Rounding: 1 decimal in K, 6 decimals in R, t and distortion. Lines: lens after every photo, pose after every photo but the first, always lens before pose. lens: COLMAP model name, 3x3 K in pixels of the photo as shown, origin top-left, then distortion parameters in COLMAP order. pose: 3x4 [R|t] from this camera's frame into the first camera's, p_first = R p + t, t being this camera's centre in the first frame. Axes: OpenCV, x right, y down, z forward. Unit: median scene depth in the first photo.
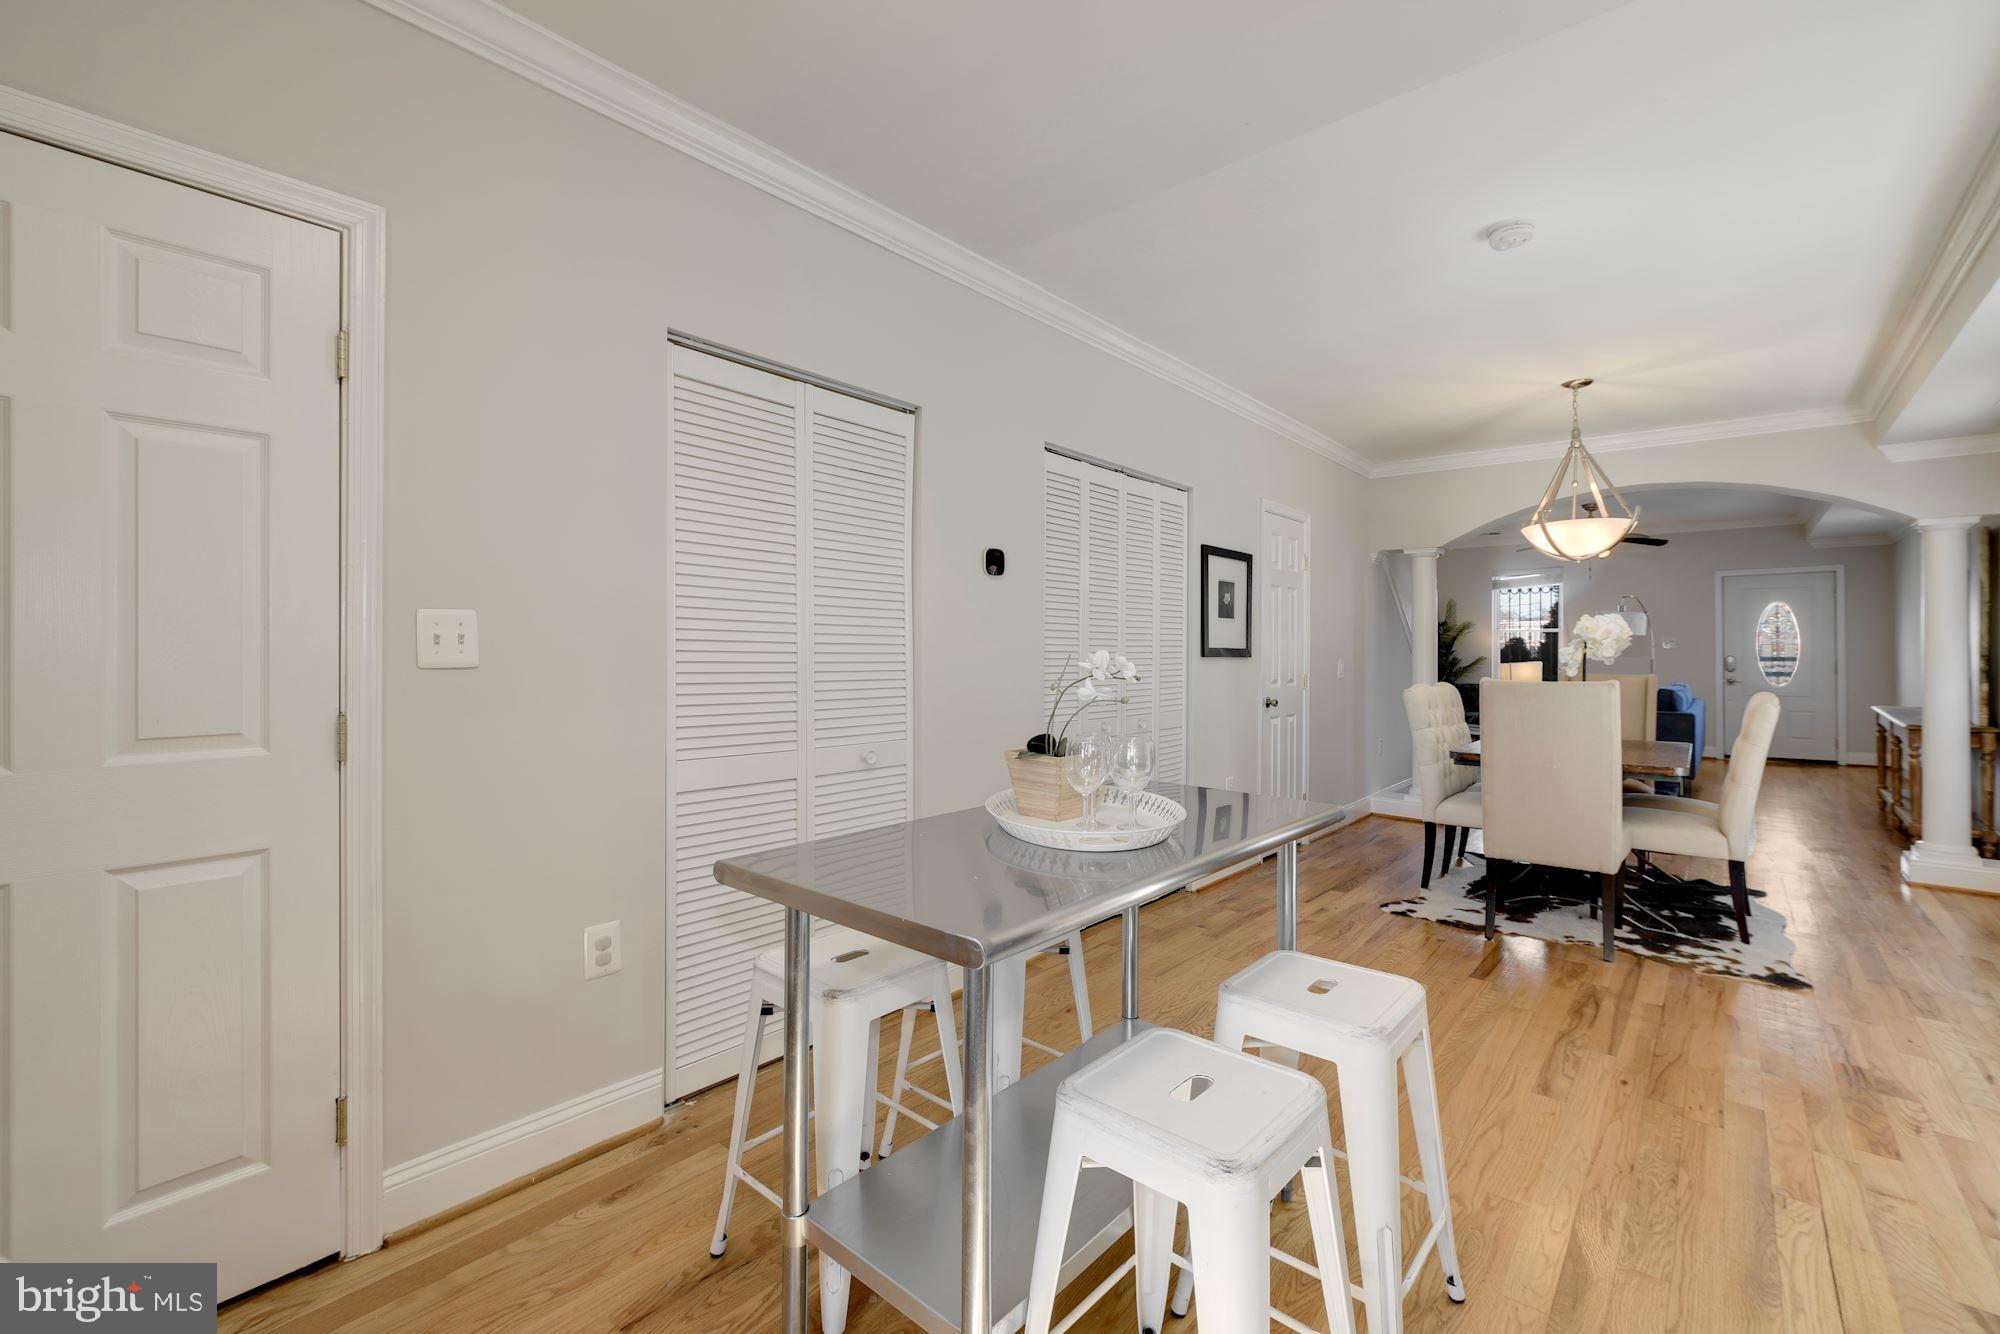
lens RADIAL K [[863.4, 0, 1001.7], [0, 863.4, 654.4], [0, 0, 1]] dist [-0.002032, 0.002865]
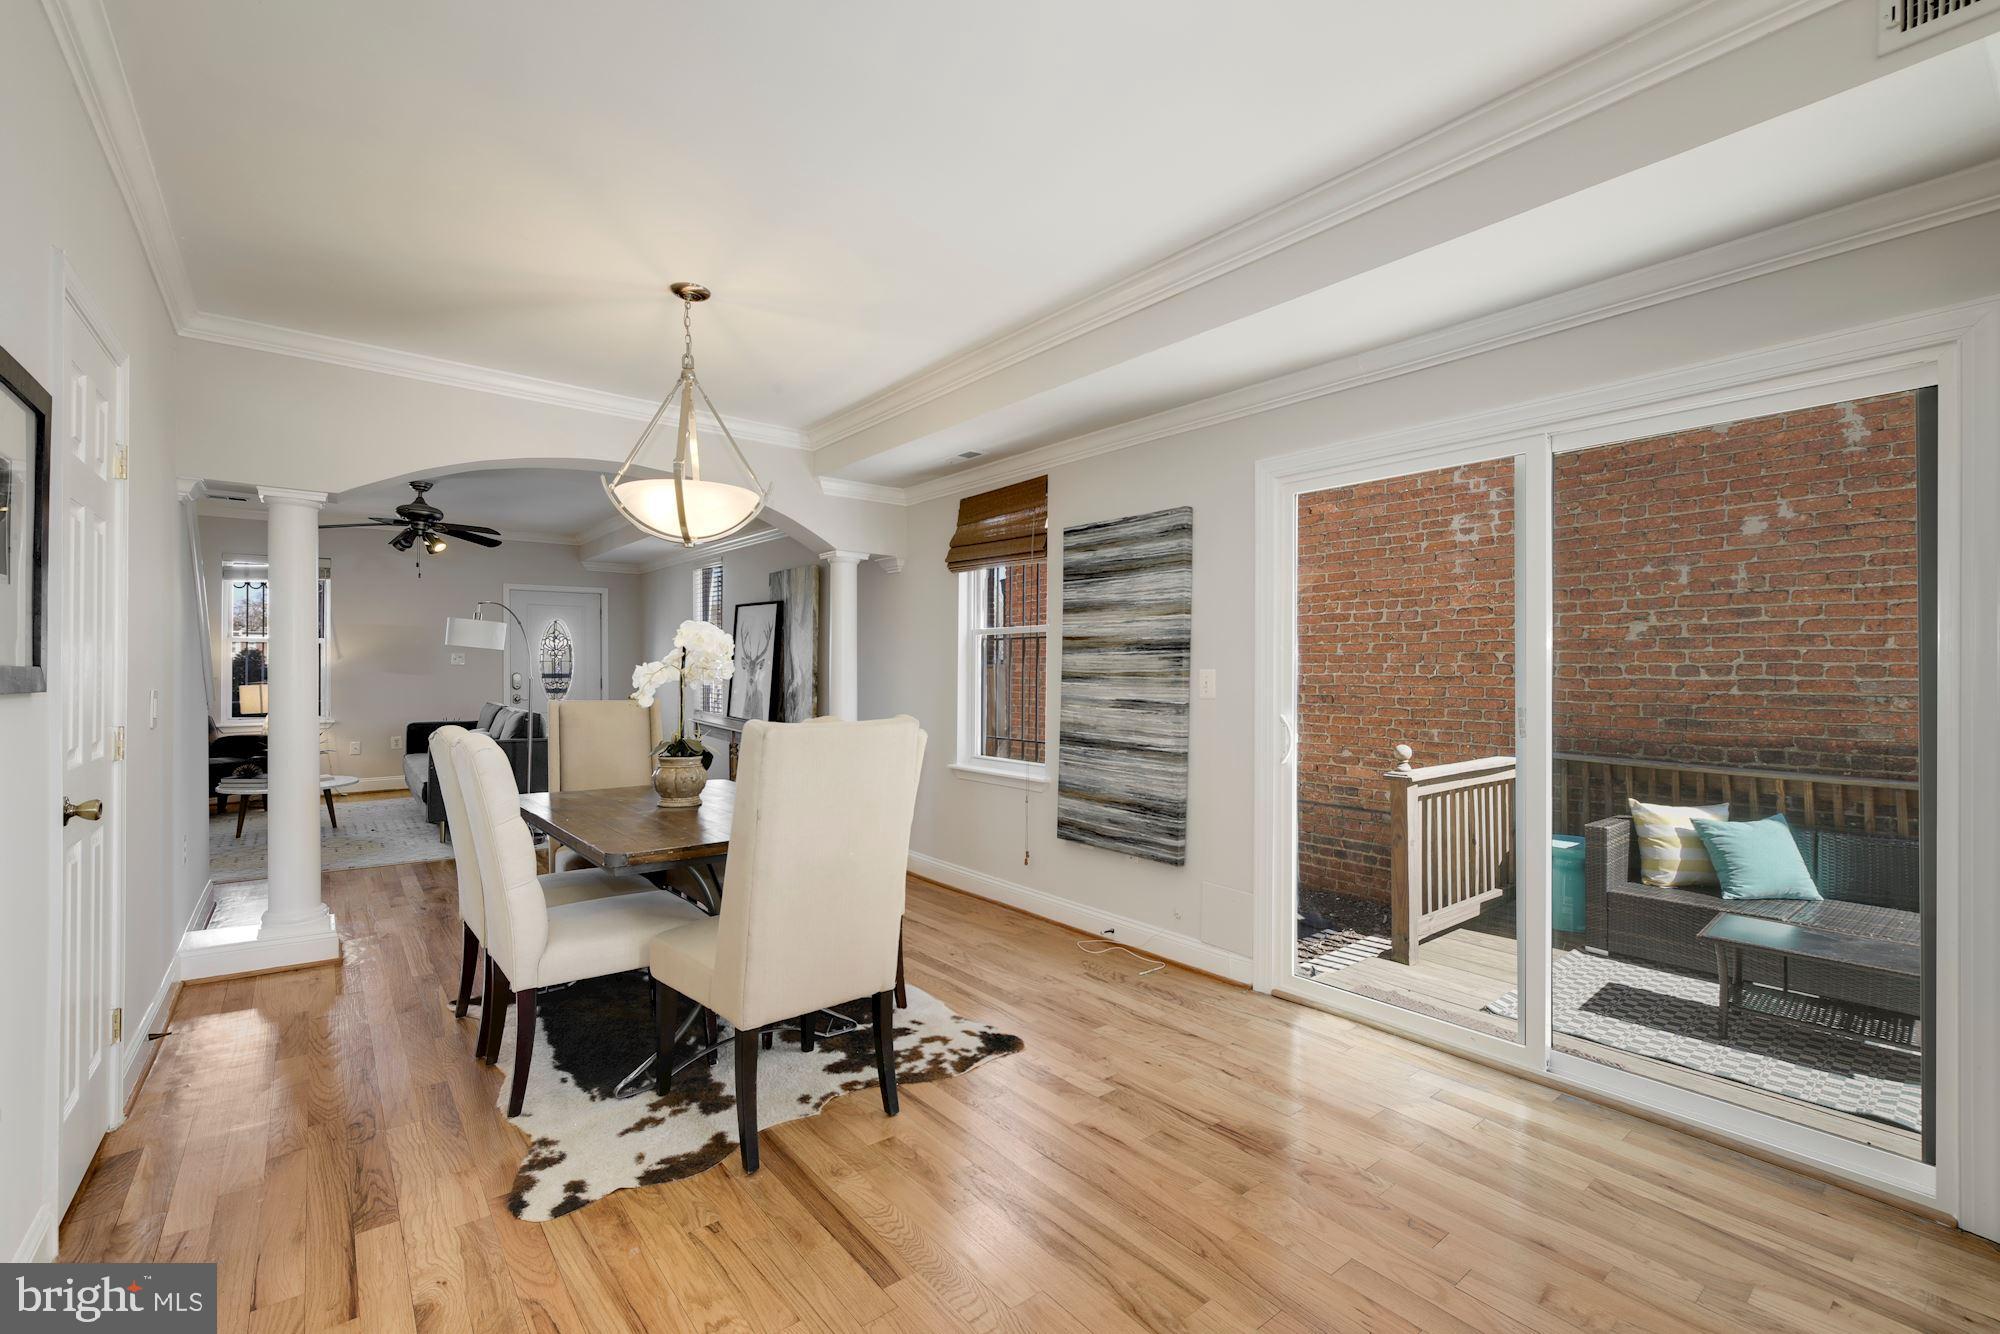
lens RADIAL K [[863.4, 0, 1005.7], [0, 863.4, 666.7], [0, 0, 1]] dist [-0.002032, 0.002865]
pose [[0.192863, 0.000567, 0.981226, 0.024837], [0.002107, 0.999997, -0.000993, -0.006865], [-0.981223, 0.002259, 0.192861, 0.630045]]
